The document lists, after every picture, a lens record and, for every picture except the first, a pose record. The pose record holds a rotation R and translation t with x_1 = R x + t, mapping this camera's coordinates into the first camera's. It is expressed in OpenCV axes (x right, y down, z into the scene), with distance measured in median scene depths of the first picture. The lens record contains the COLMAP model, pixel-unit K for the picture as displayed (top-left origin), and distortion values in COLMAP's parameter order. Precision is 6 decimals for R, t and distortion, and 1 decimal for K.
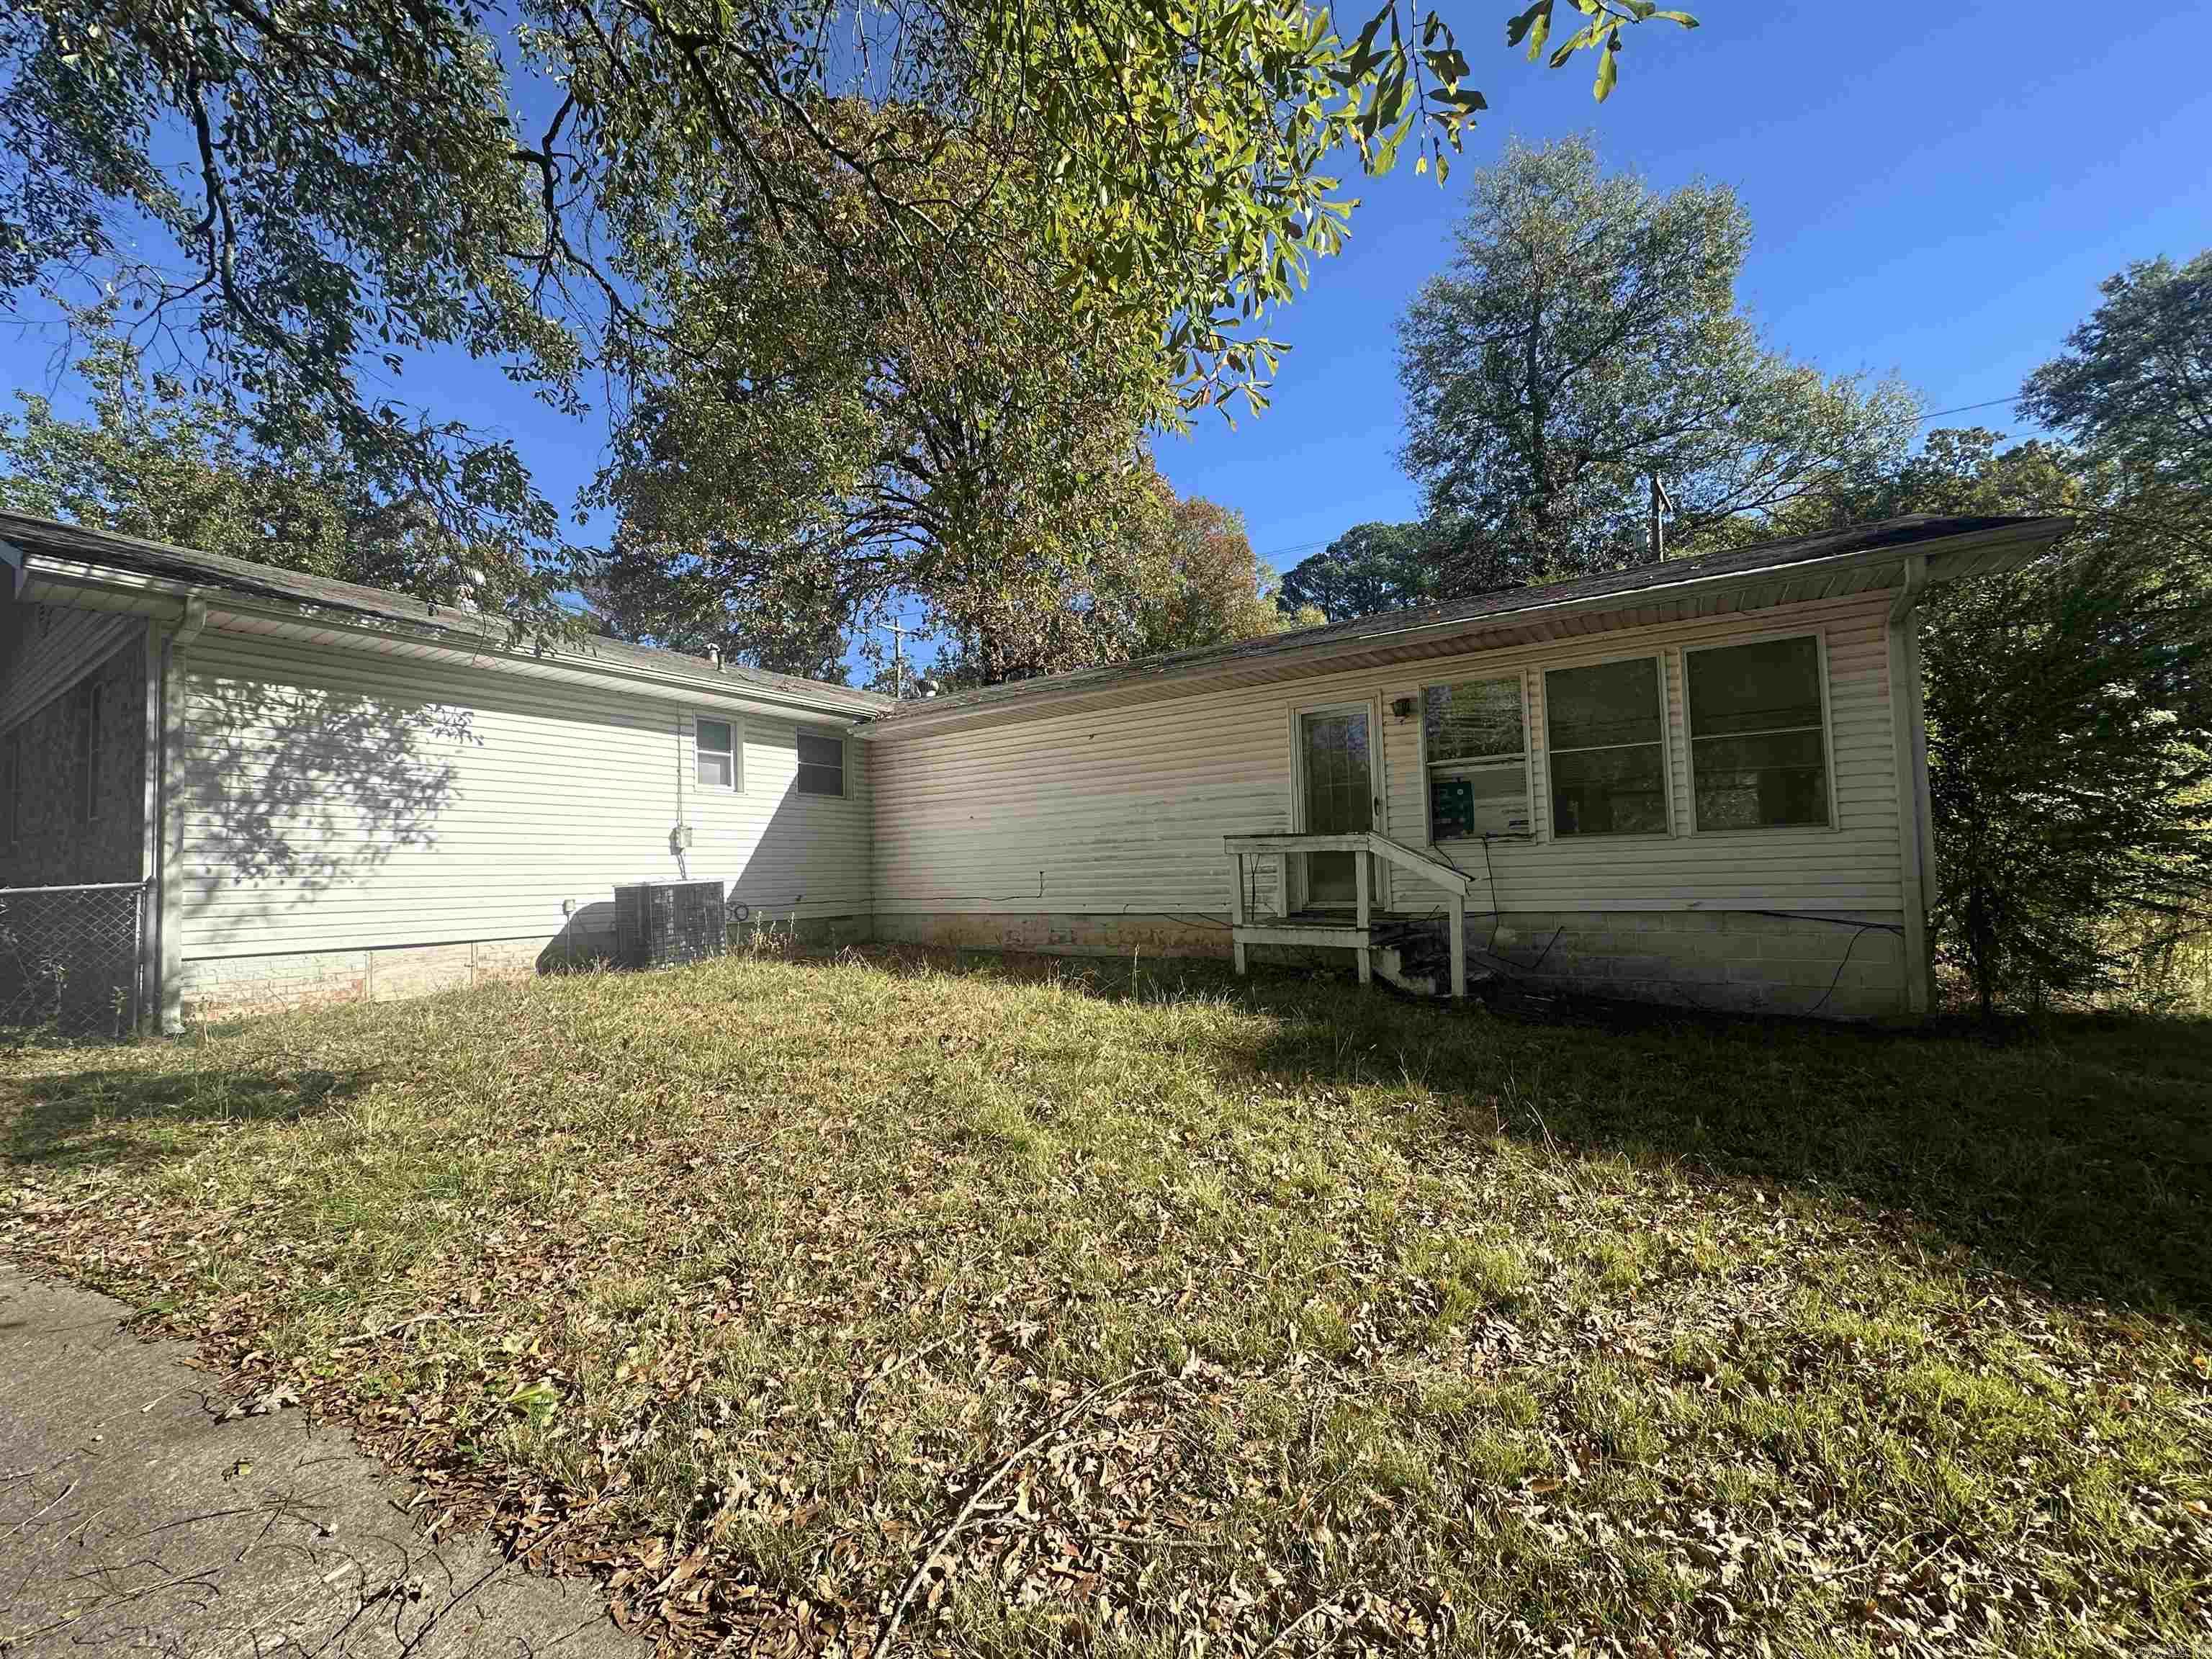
lens RADIAL K [[886.1, 0, 1106.0], [0, 886.1, 829.5], [0, 0, 1]] dist [-0.000128, -0.009365]
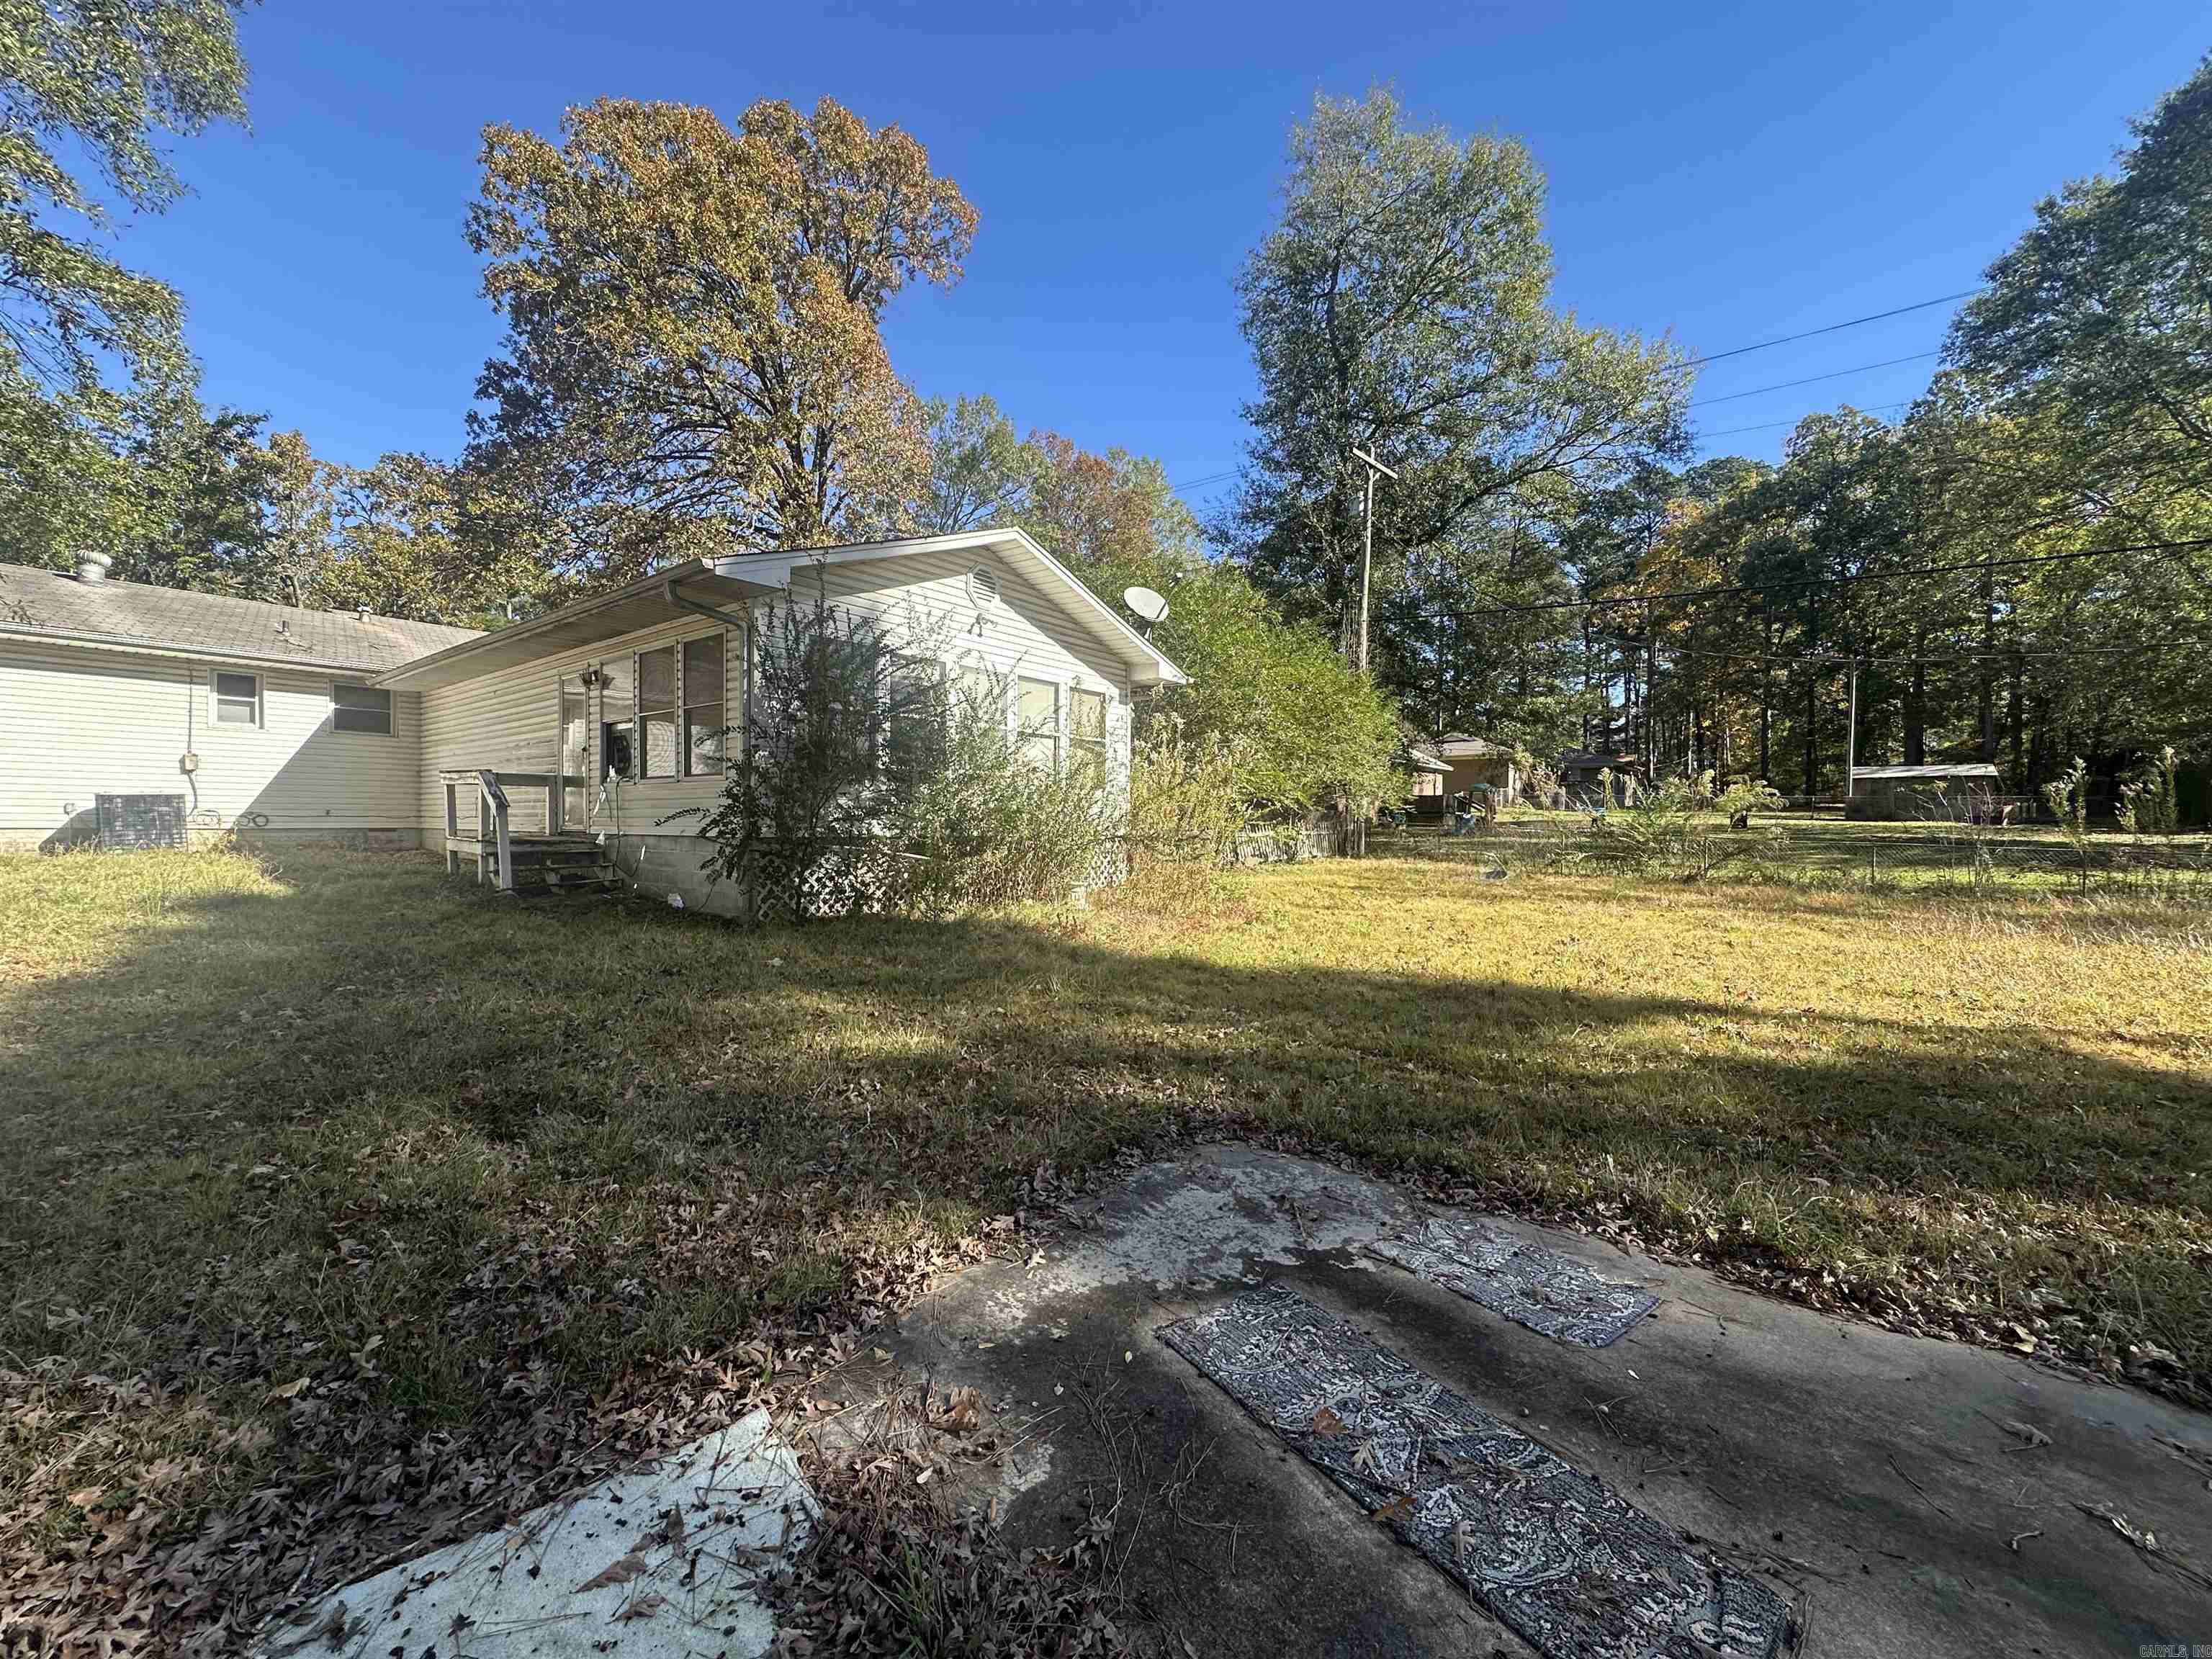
lens RADIAL K [[886.1, 0, 1106.0], [0, 886.1, 829.5], [0, 0, 1]] dist [-0.000128, -0.009365]
pose [[0.994253, 0.035510, -0.100995, 0.957895], [-0.029427, 0.997698, 0.061091, -0.009909], [0.102932, -0.057768, 0.993010, -0.165532]]
